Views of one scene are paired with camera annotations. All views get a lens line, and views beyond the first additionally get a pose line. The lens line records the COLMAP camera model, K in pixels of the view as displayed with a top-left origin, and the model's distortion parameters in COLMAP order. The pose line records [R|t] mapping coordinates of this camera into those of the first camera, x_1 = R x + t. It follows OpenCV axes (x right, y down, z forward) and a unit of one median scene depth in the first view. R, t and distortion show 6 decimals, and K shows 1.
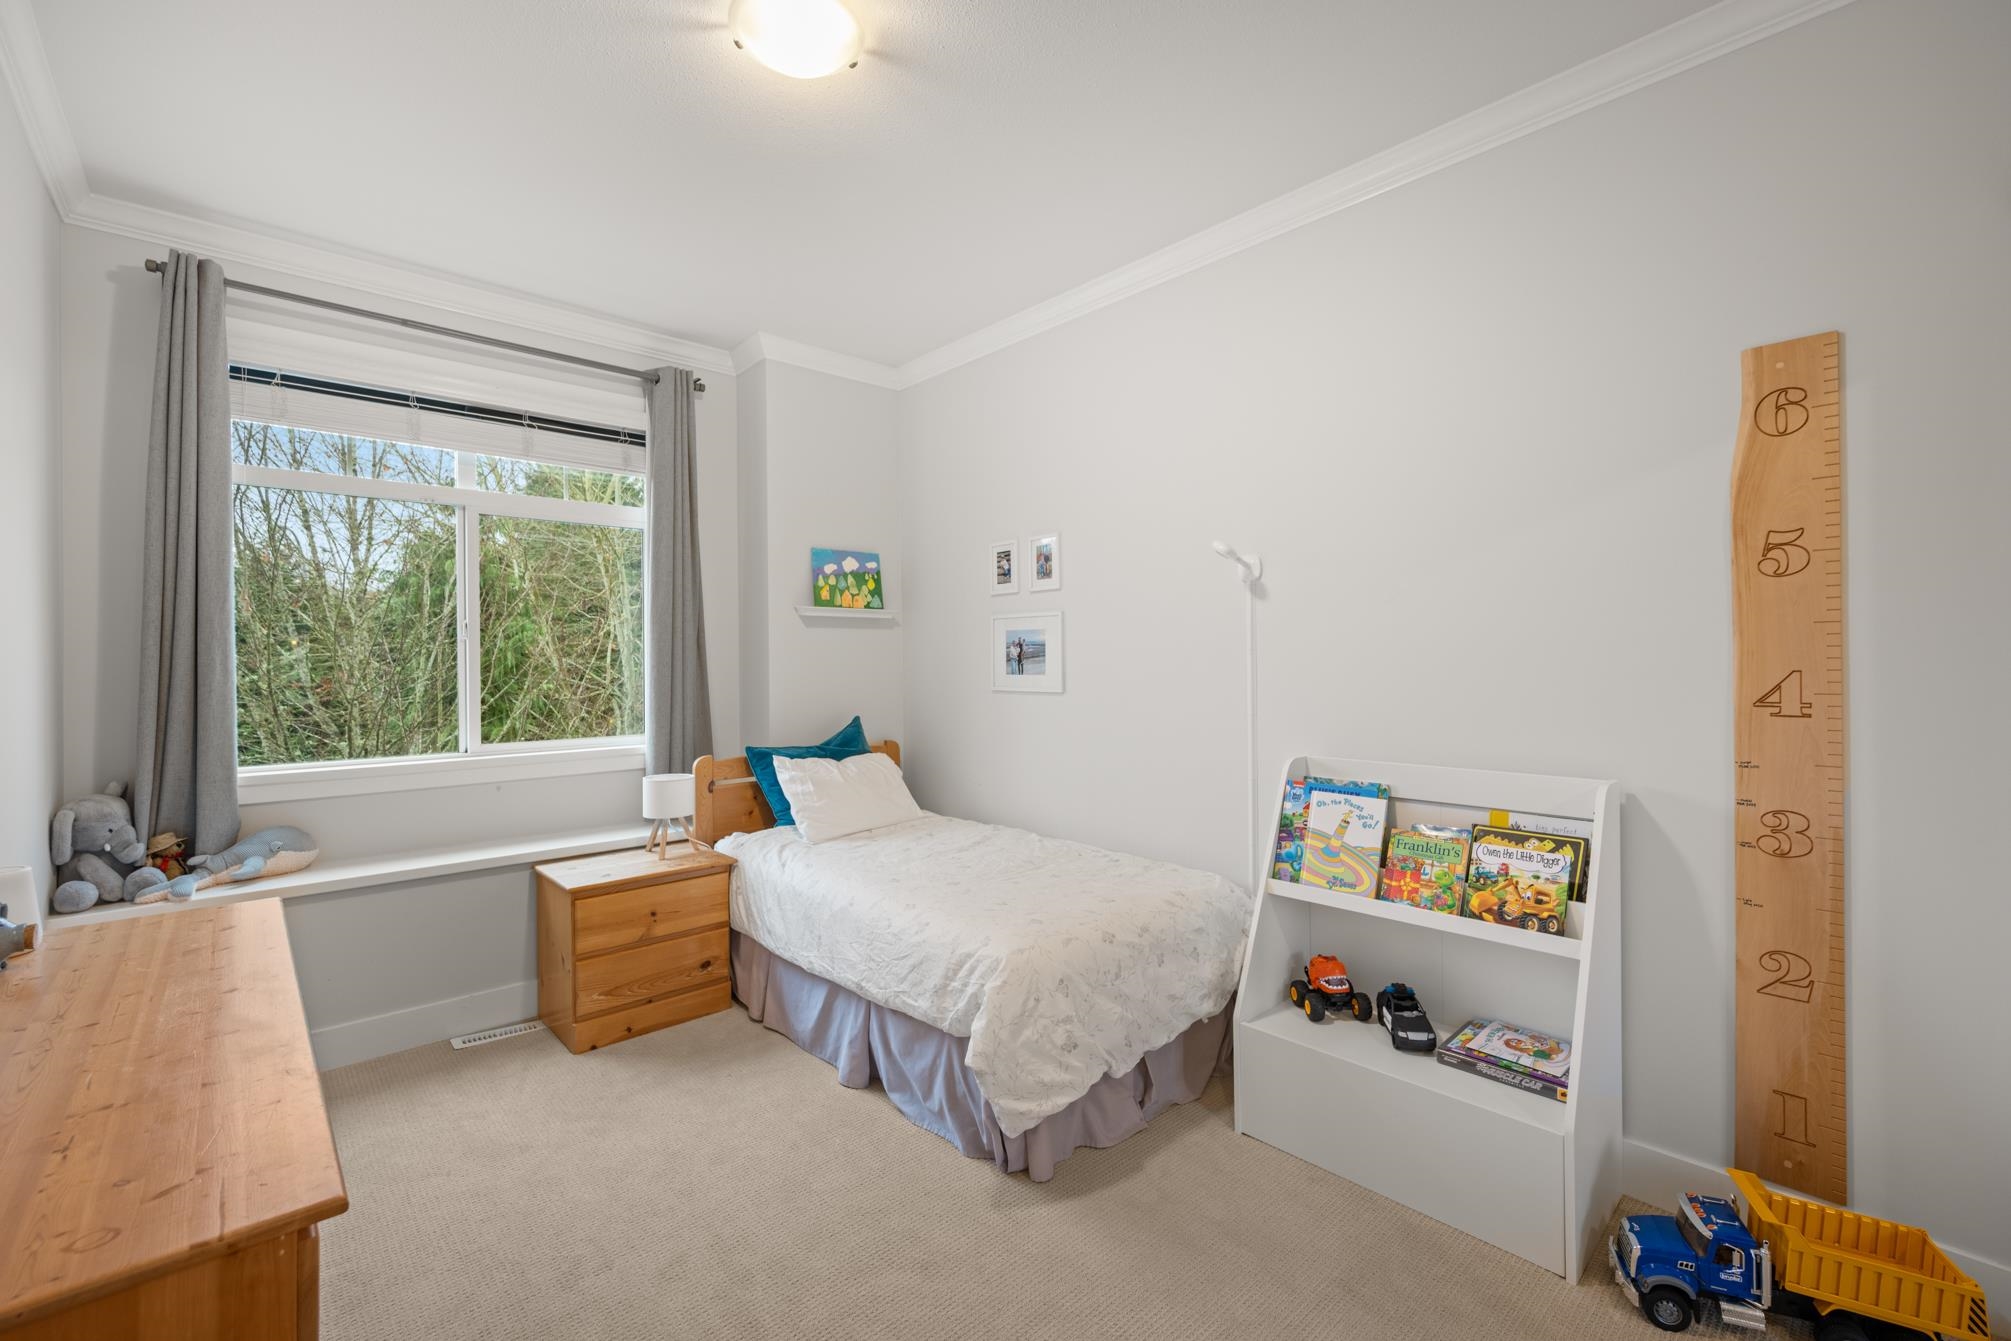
lens RADIAL K [[855.4, 0, 1007.8], [0, 855.4, 661.3], [0, 0, 1]] dist [-0.004788, 0.000447]
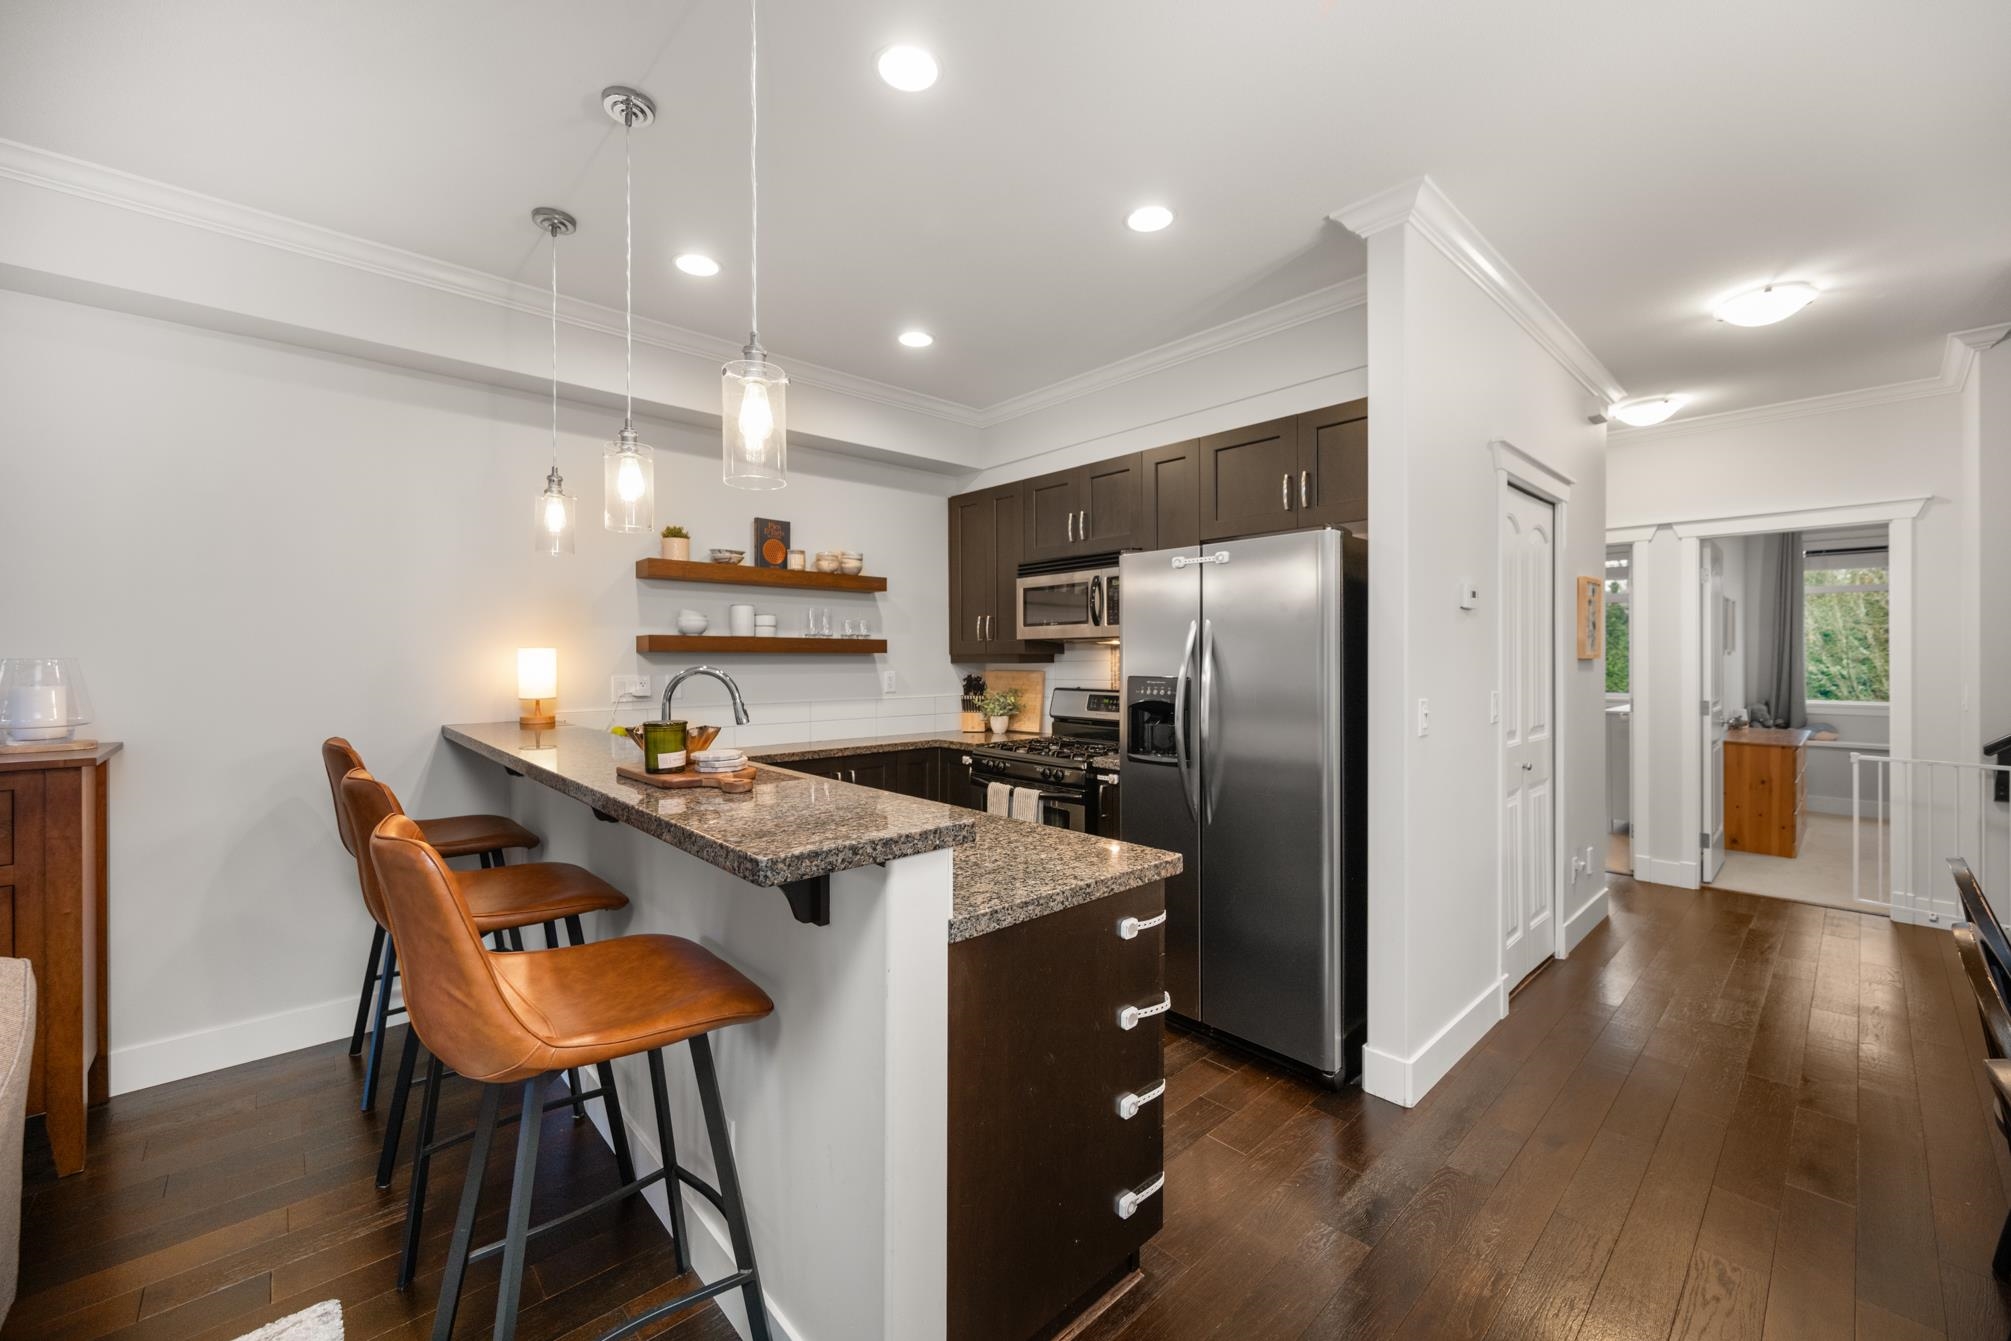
lens RADIAL K [[793.4, 0, 1007.2], [0, 793.4, 661.0], [0, 0, 1]] dist [-0.002428, 0.000494]
pose [[0.005134, 0.011206, -0.999924, 1.721497], [0.000758, 0.999937, 0.011210, -0.030078], [0.999987, -0.000816, 0.005125, -1.674575]]
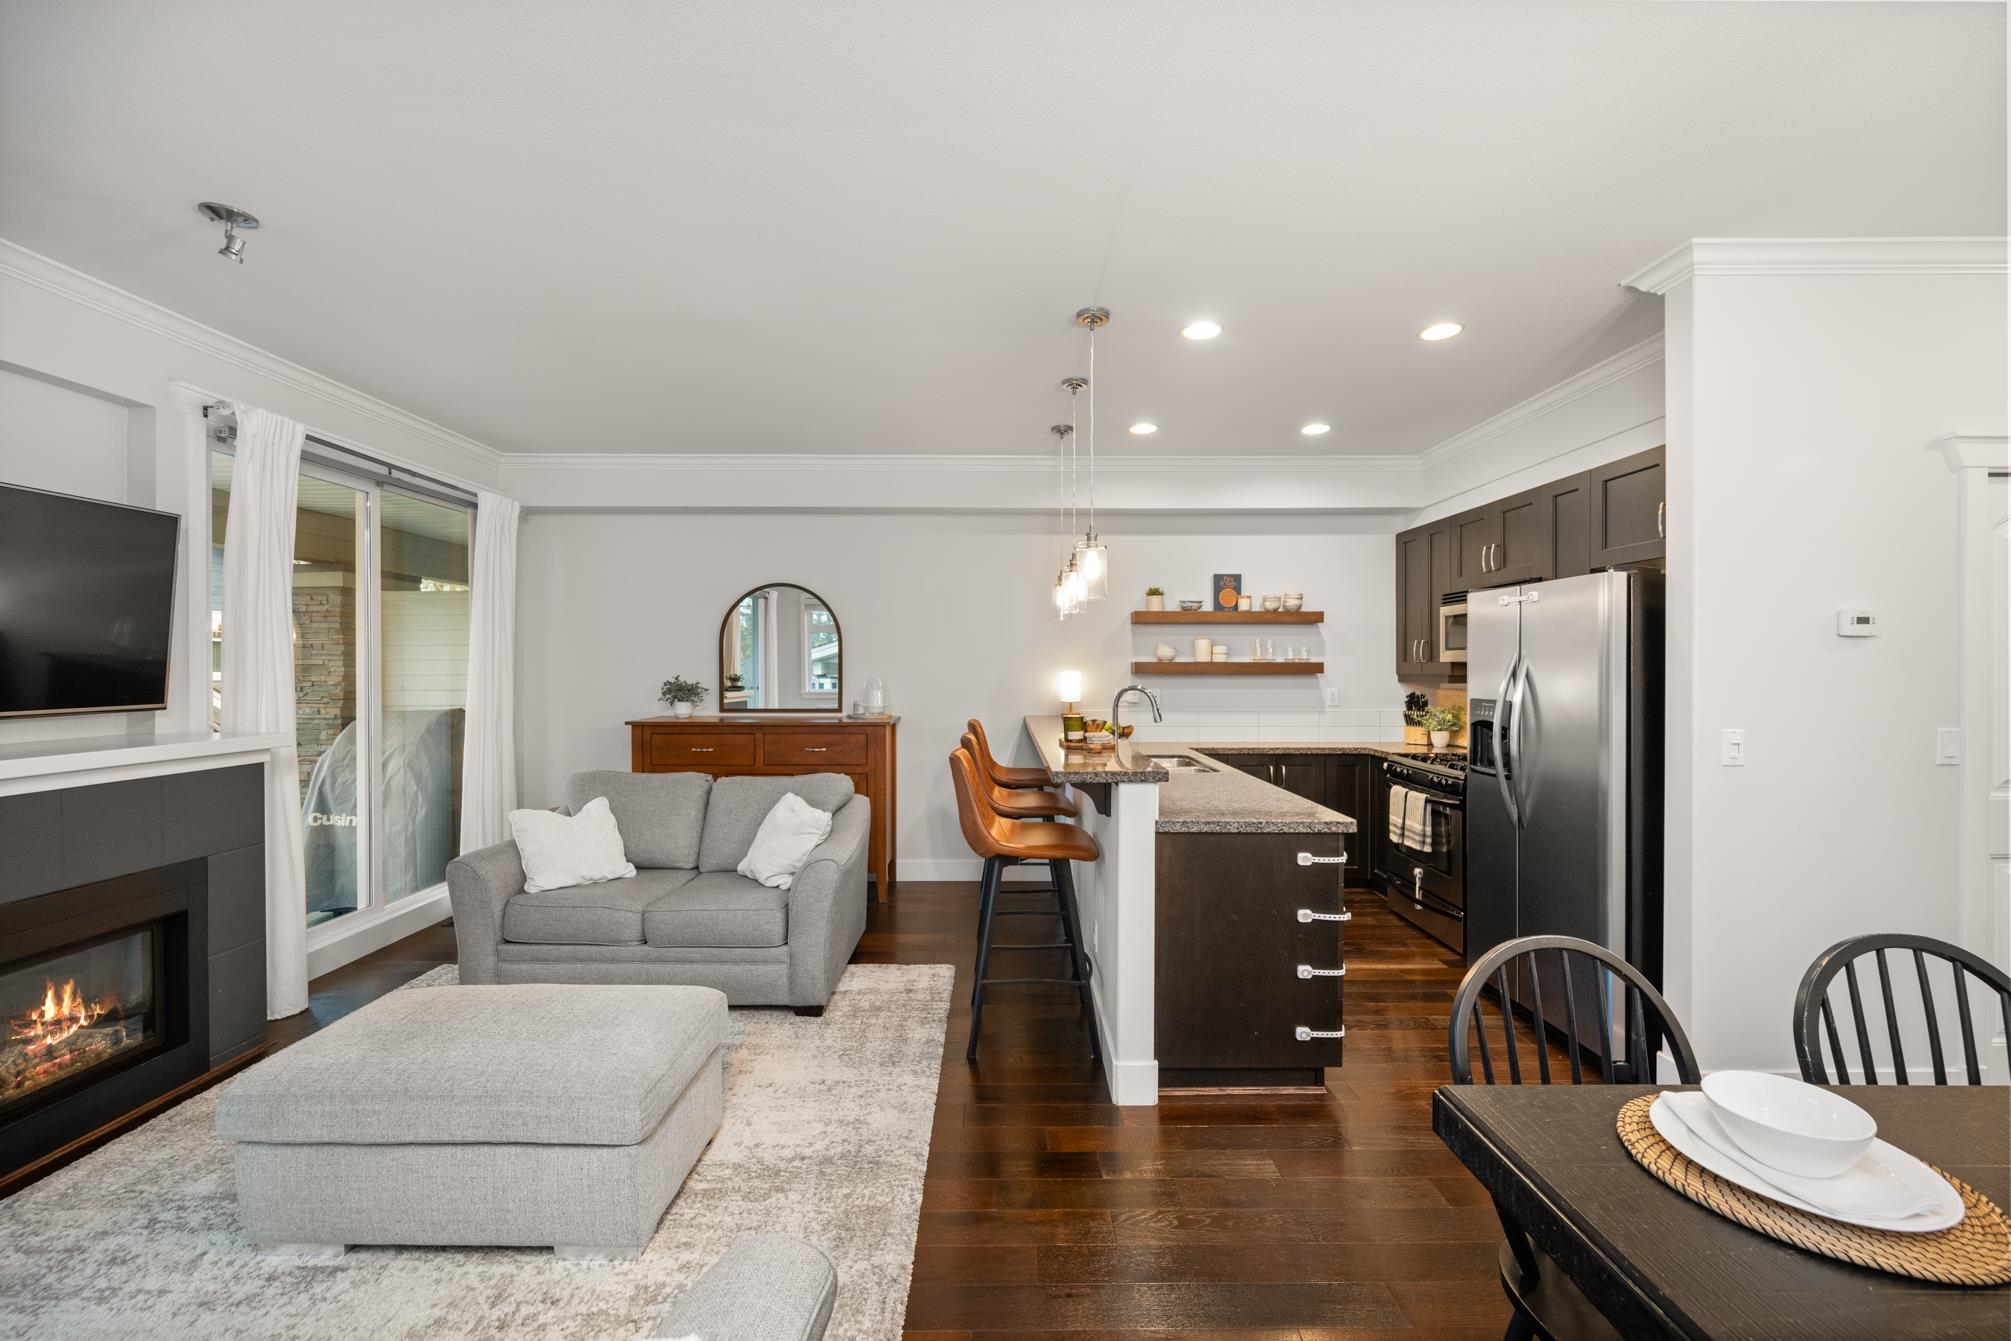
lens RADIAL K [[793.4, 0, 1000.5], [0, 793.4, 670.5], [0, 0, 1]] dist [-0.002428, 0.000494]
pose [[-0.673148, 0.011517, -0.739419, 2.088592], [0.005829, 0.999930, 0.010268, -0.060338], [0.739485, 0.002602, -0.673168, -1.185336]]
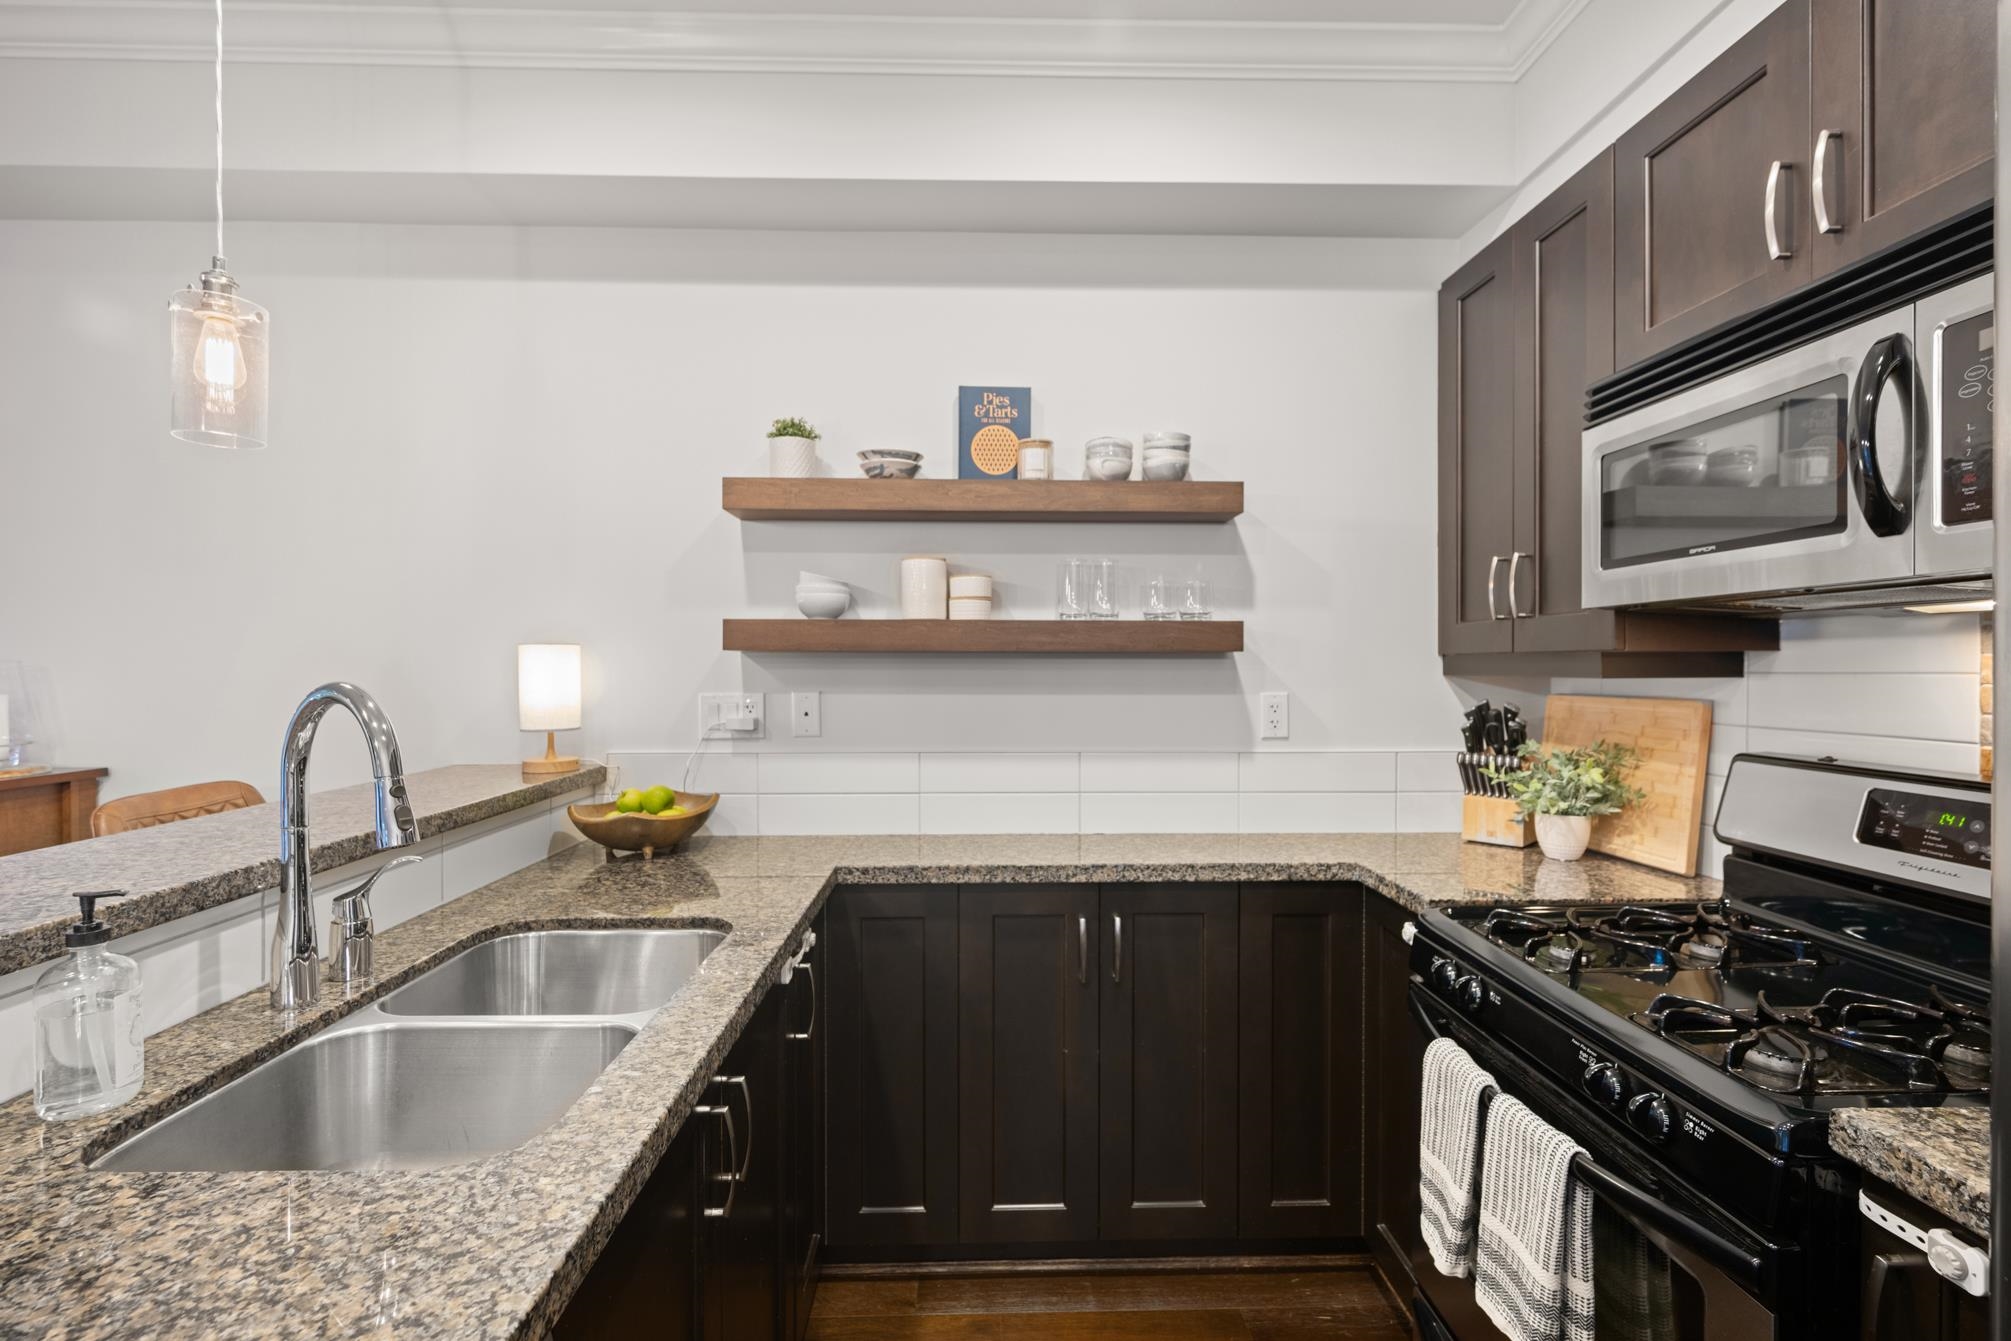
lens RADIAL K [[905.7, 0, 1002.2], [0, 905.7, 670.3], [0, 0, 1]] dist [0.000555, 0.000172]
pose [[-0.656463, 0.012124, -0.754261, 0.870031], [0.004115, 0.999914, 0.012491, -0.022250], [0.754347, 0.005096, -0.656456, -1.538348]]
